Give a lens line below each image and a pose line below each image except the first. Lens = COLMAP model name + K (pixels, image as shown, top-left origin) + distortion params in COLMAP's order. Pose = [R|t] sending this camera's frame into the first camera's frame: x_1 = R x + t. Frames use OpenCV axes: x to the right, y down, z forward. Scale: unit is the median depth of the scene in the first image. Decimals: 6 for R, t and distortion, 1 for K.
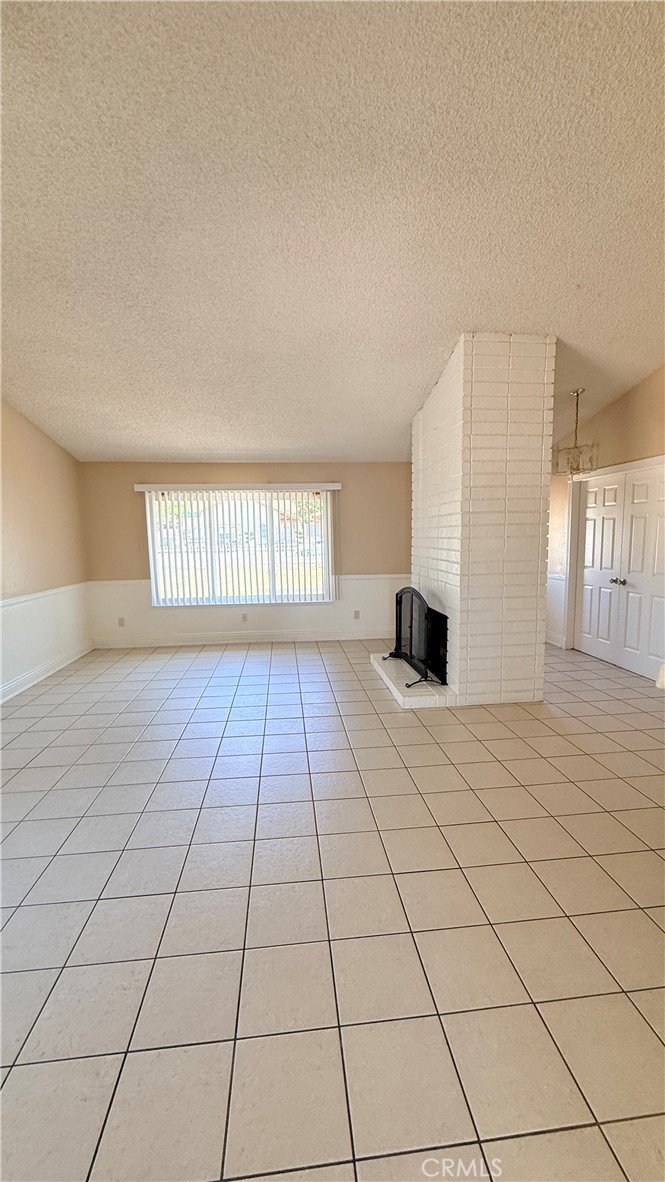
lens RADIAL K [[470.9, 0, 332.8], [0, 470.9, 592.1], [0, 0, 1]] dist [0.000824, -0.000040]
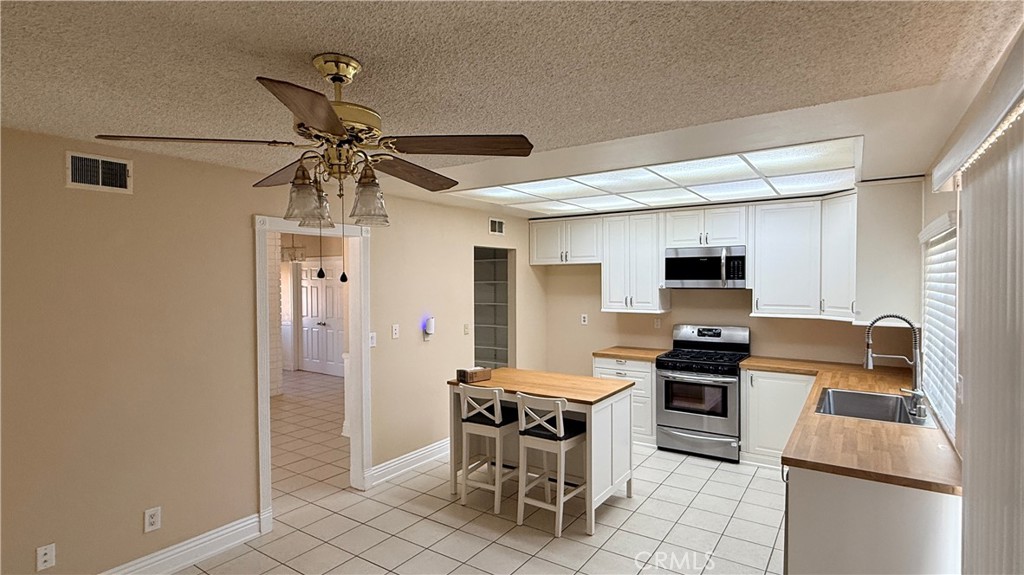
lens RADIAL K [[515.1, 0, 510.8], [0, 515.1, 286.4], [0, 0, 1]] dist [0.003687, 0.000198]
pose [[0.642107, 0.001756, 0.766613, -0.376232], [0.084848, 0.993691, -0.073344, 0.035895], [-0.761905, 0.112140, 0.637907, -0.710878]]
